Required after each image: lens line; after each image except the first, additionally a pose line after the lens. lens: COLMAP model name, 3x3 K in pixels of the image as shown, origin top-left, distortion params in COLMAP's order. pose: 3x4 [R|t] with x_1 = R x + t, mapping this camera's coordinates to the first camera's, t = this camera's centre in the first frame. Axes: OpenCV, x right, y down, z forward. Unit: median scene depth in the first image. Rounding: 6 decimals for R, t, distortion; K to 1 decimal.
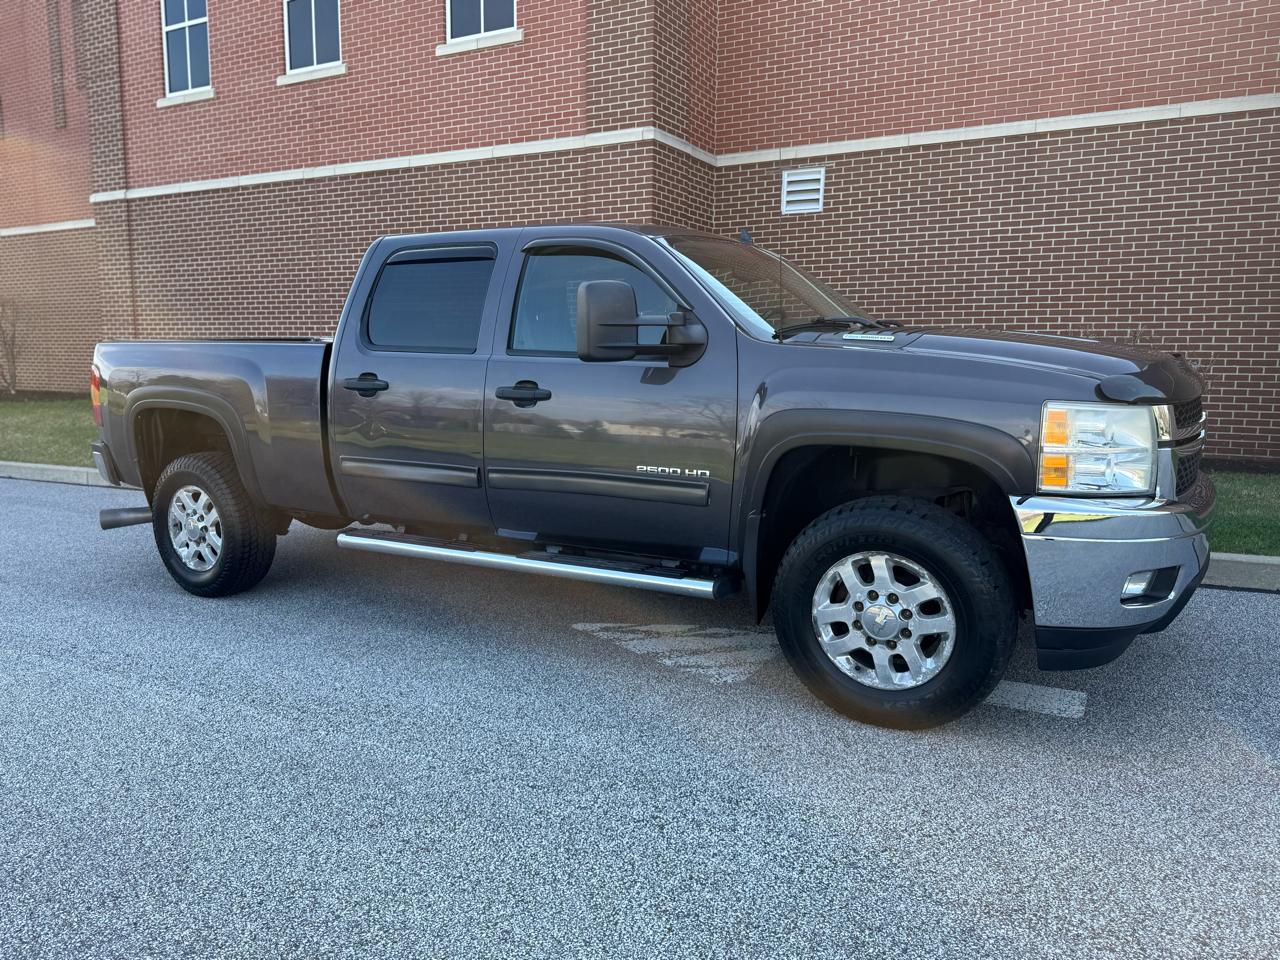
lens RADIAL K [[917.3, 0, 636.0], [0, 917.3, 477.2], [0, 0, 1]] dist [0.056103, -0.079418]
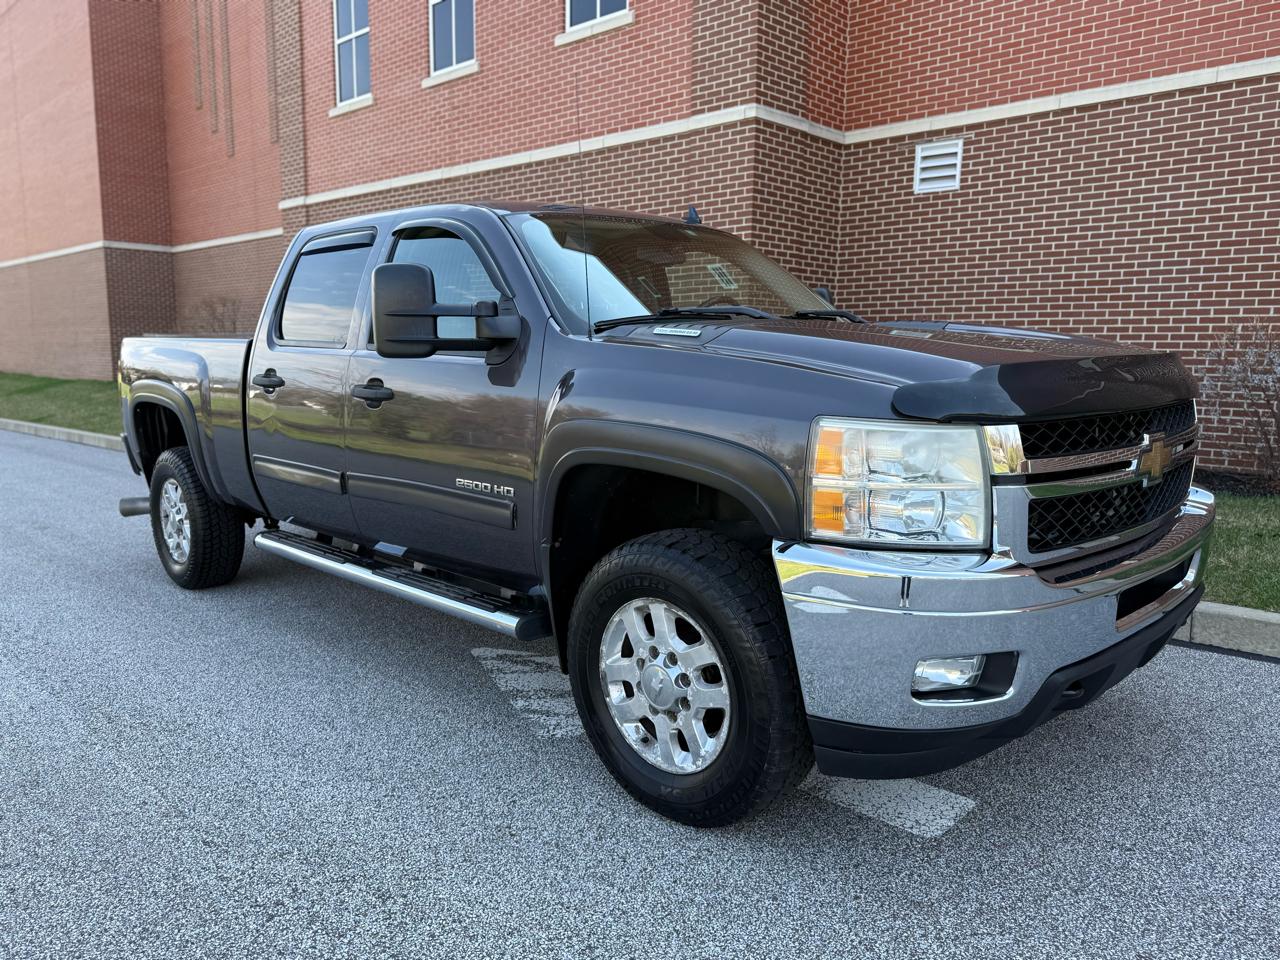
lens RADIAL K [[924.6, 0, 641.7], [0, 924.6, 483.9], [0, 0, 1]] dist [0.017749, -0.016985]
pose [[0.968843, 0.039535, -0.244501, 0.146055], [-0.037178, 0.999207, 0.014249, -0.009856], [0.244870, -0.004714, 0.969544, 0.073793]]
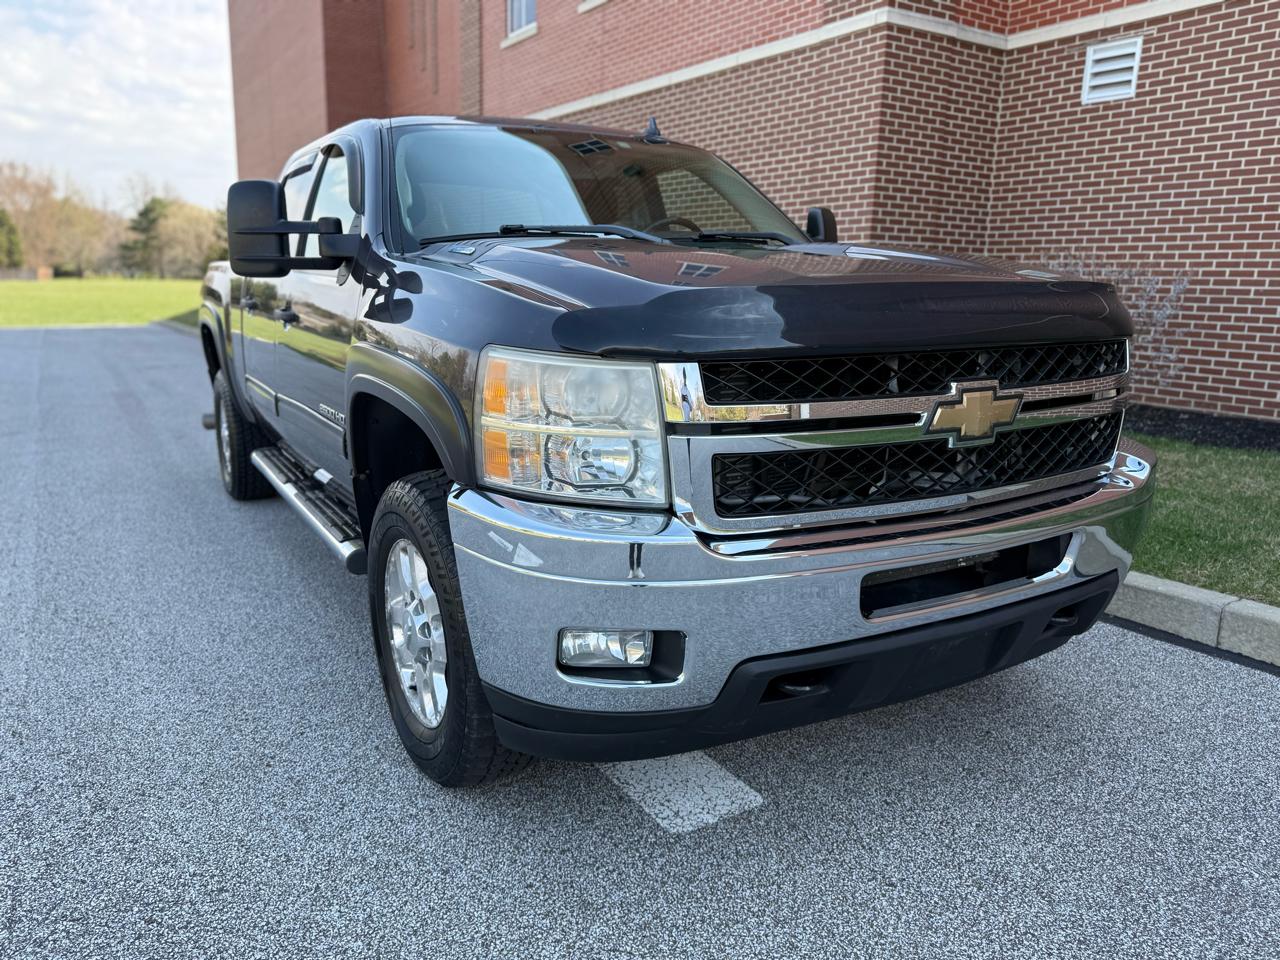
lens RADIAL K [[931.2, 0, 640.7], [0, 931.2, 475.2], [0, 0, 1]] dist [0.008108, -0.009461]
pose [[0.877104, 0.111787, -0.467111, 0.255439], [-0.080887, 0.993027, 0.085763, -0.016927], [0.473441, -0.037440, 0.880029, 0.142388]]
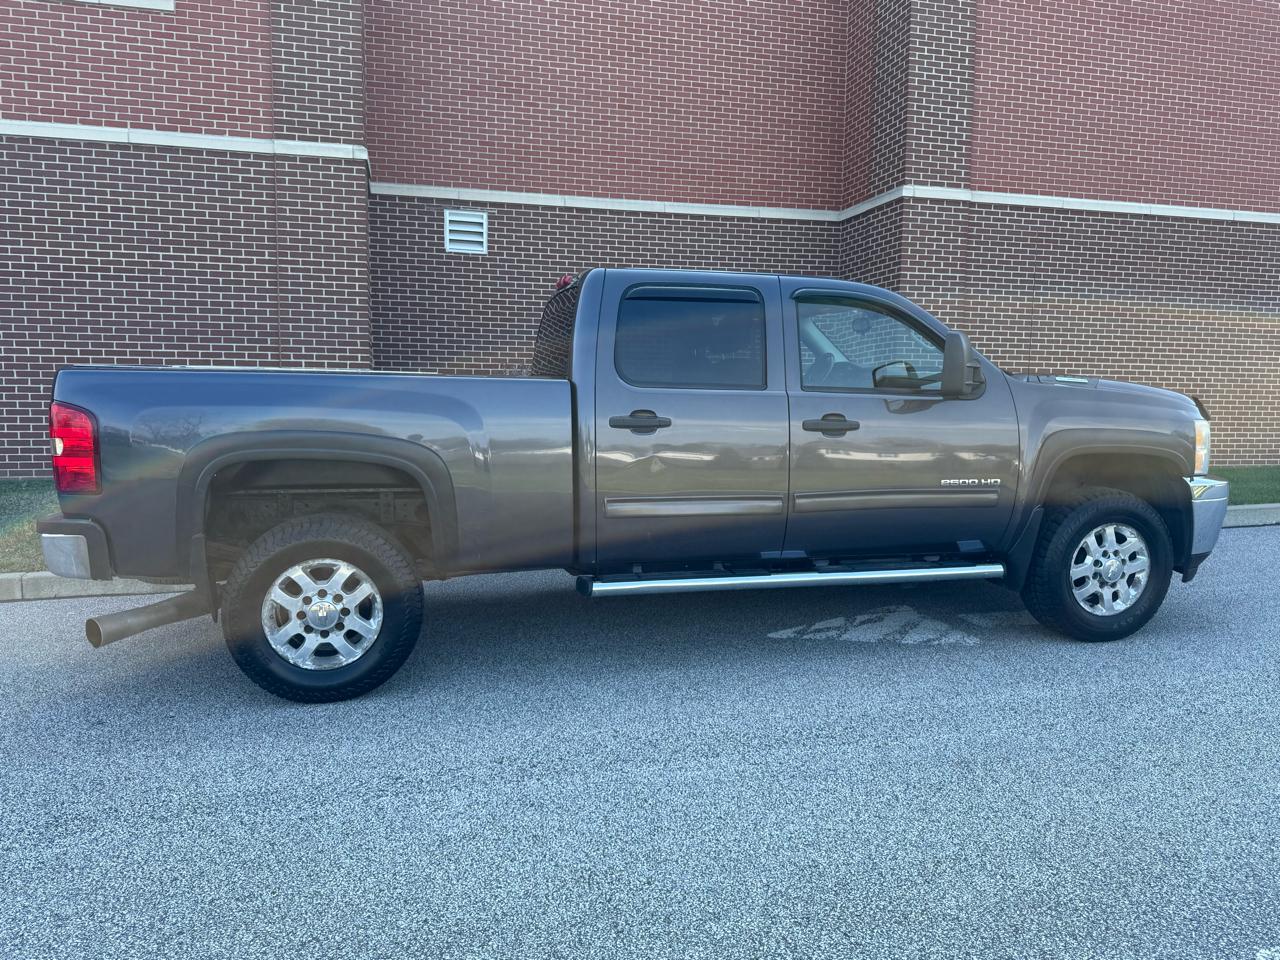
lens RADIAL K [[918.6, 0, 641.5], [0, 918.6, 477.6], [0, 0, 1]] dist [0.113589, -0.211426]
pose [[0.725250, -0.060444, 0.685827, -0.437218], [0.085767, 0.996311, -0.002889, -0.017799], [-0.683122, 0.060916, 0.727759, 0.137292]]
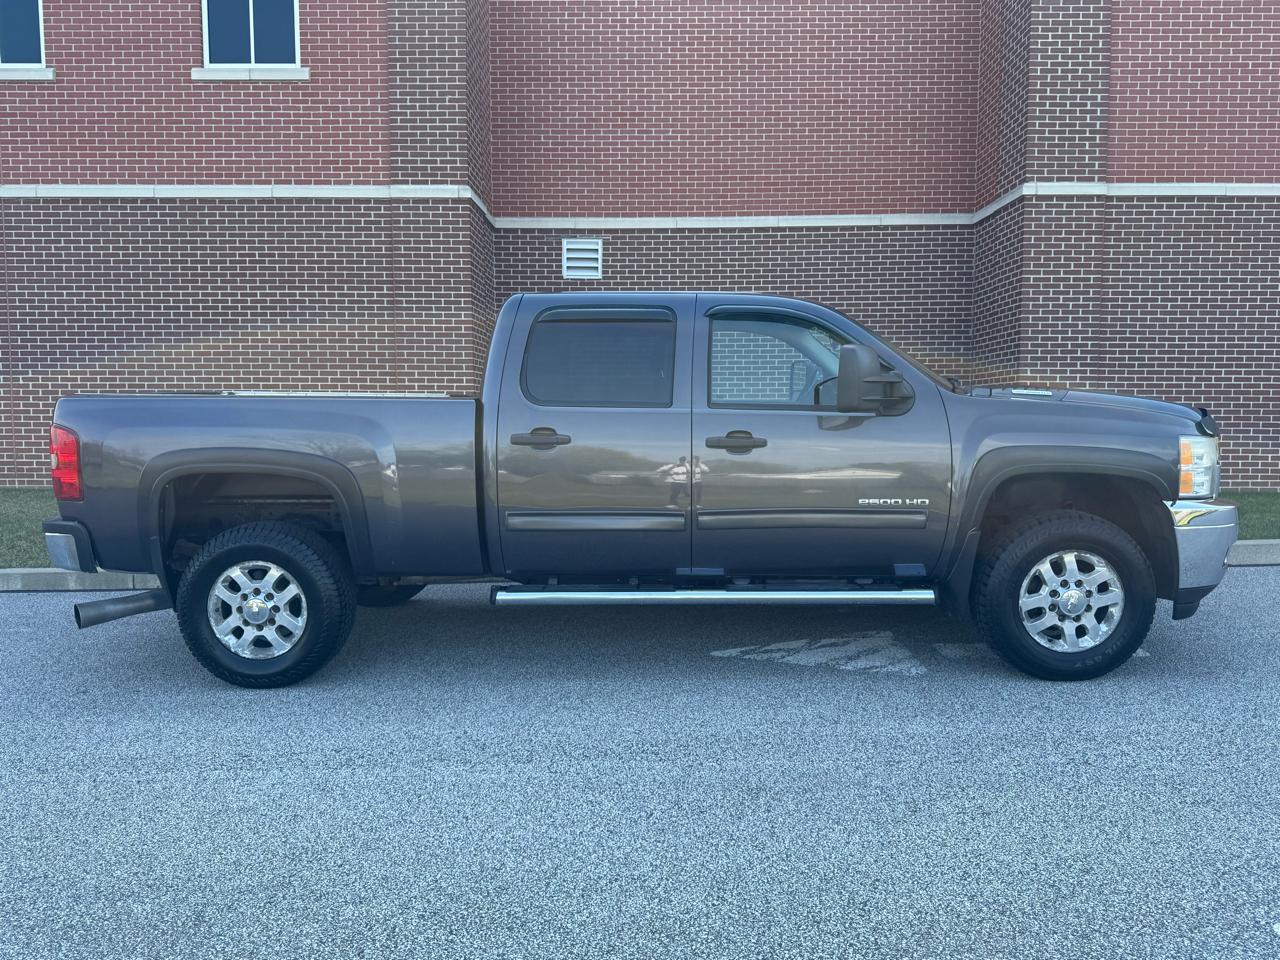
lens RADIAL K [[915.2, 0, 643.6], [0, 915.2, 480.7], [0, 0, 1]] dist [0.134706, -0.257108]
pose [[0.877430, -0.043764, 0.477705, -0.309150], [0.069421, 0.996931, -0.036177, -0.004892], [-0.474656, 0.064906, 0.877775, 0.030126]]
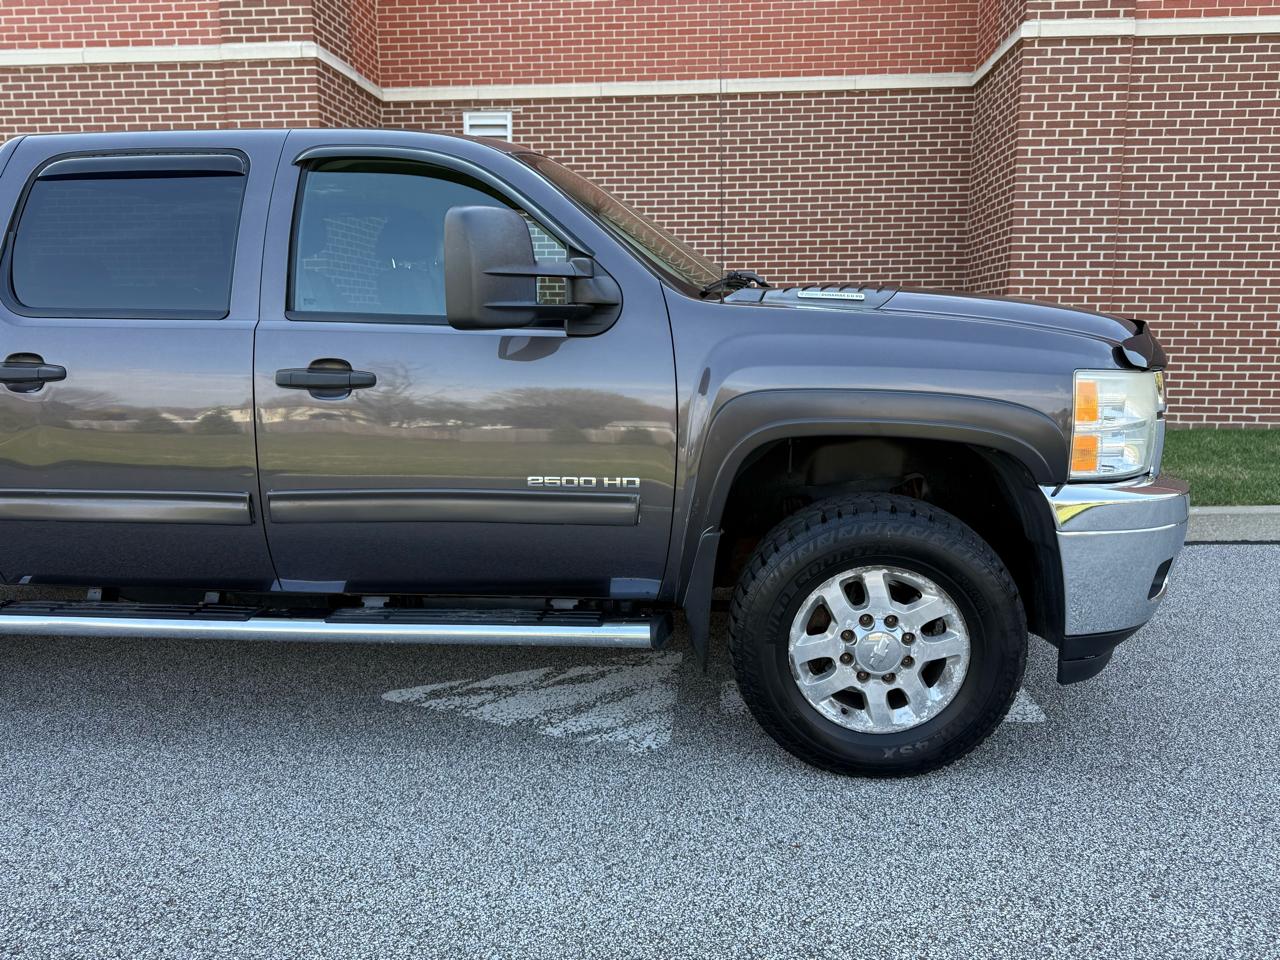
lens RADIAL K [[931.6, 0, 644.5], [0, 931.6, 480.5], [0, 0, 1]] dist [0.010107, -0.009251]
pose [[0.910801, -0.077344, 0.405536, -0.078993], [0.062655, 0.996812, 0.049395, -0.014849], [-0.408064, -0.019580, 0.912743, 0.115589]]
